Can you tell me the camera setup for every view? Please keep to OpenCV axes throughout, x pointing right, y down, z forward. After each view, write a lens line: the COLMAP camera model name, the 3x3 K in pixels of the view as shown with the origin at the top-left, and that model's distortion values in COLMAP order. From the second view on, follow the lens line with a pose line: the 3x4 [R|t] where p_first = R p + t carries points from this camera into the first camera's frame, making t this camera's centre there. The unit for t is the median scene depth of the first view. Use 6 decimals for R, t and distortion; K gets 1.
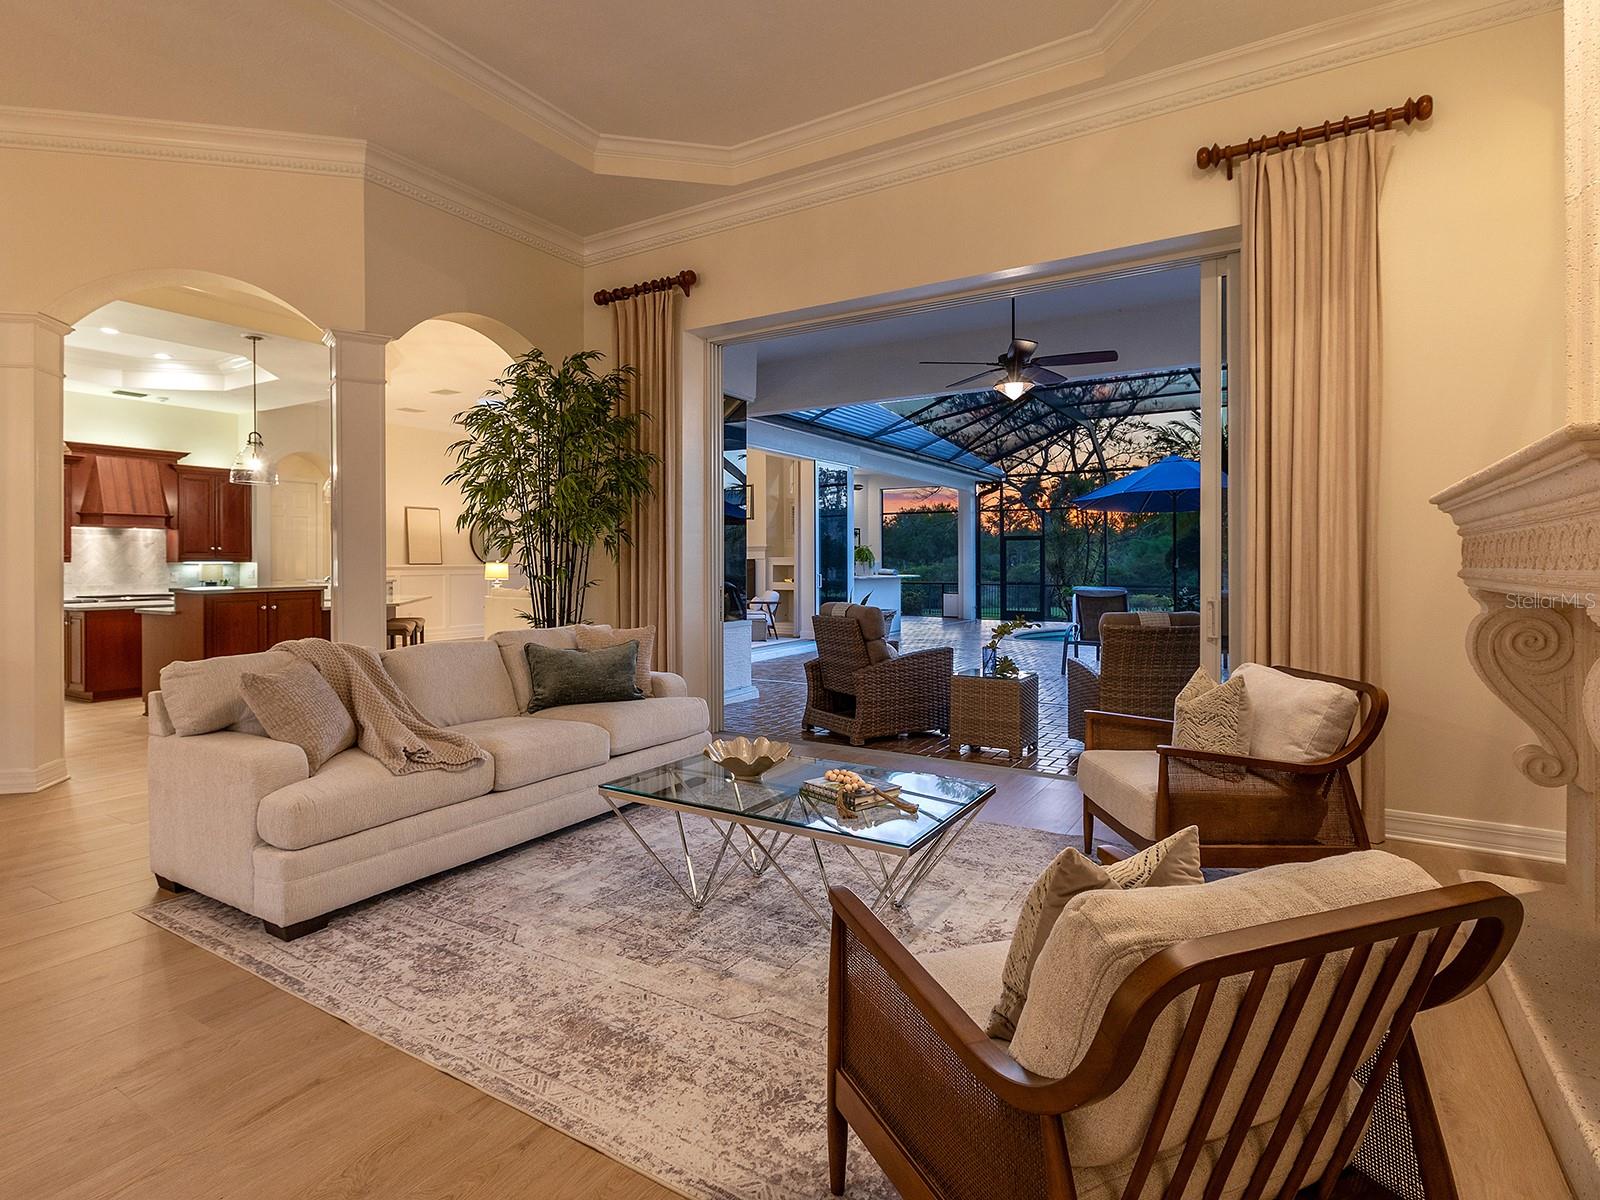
lens RADIAL K [[836.3, 0, 800.3], [0, 836.3, 564.2], [0, 0, 1]] dist [0.004417, 0.000878]
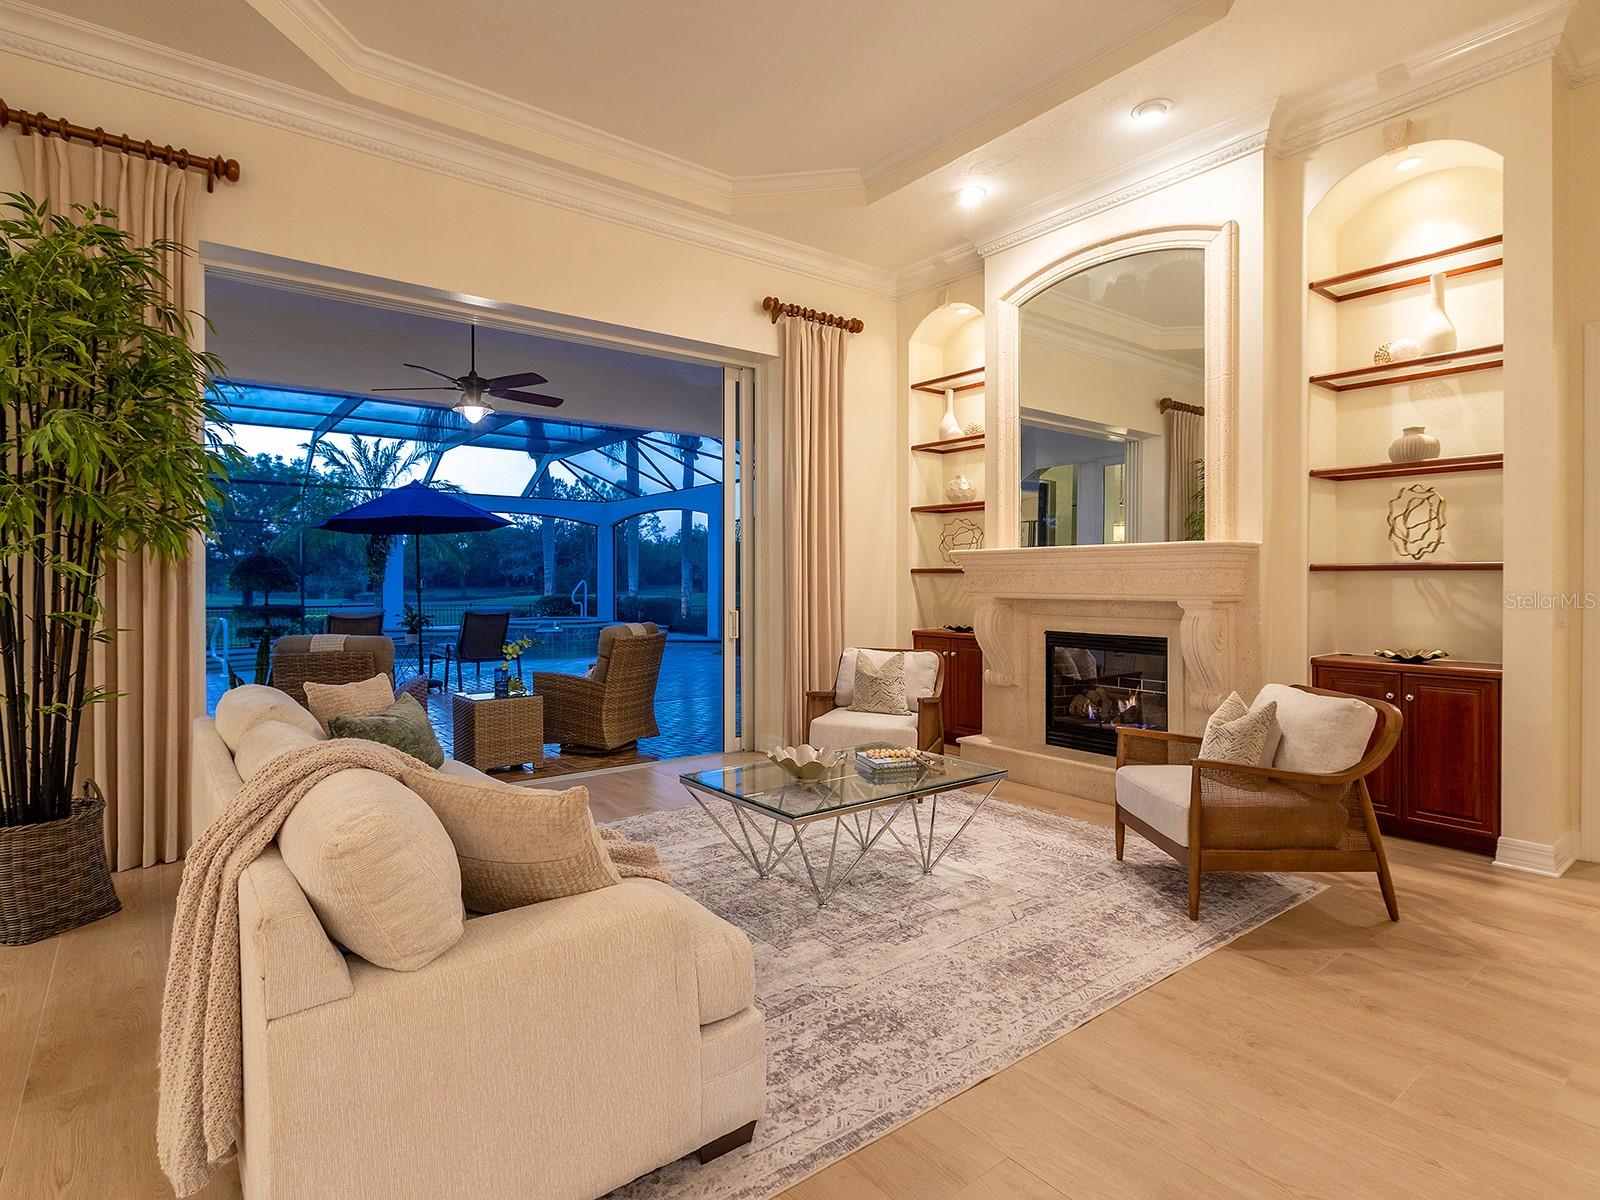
lens RADIAL K [[804.2, 0, 767.4], [0, 804.2, 589.1], [0, 0, 1]] dist [-0.000398, 0.000334]
pose [[0.376860, -0.005012, 0.926257, -1.203250], [0.007602, 0.999968, 0.002318, 0.001797], [-0.926239, 0.006168, 0.376886, 0.735001]]
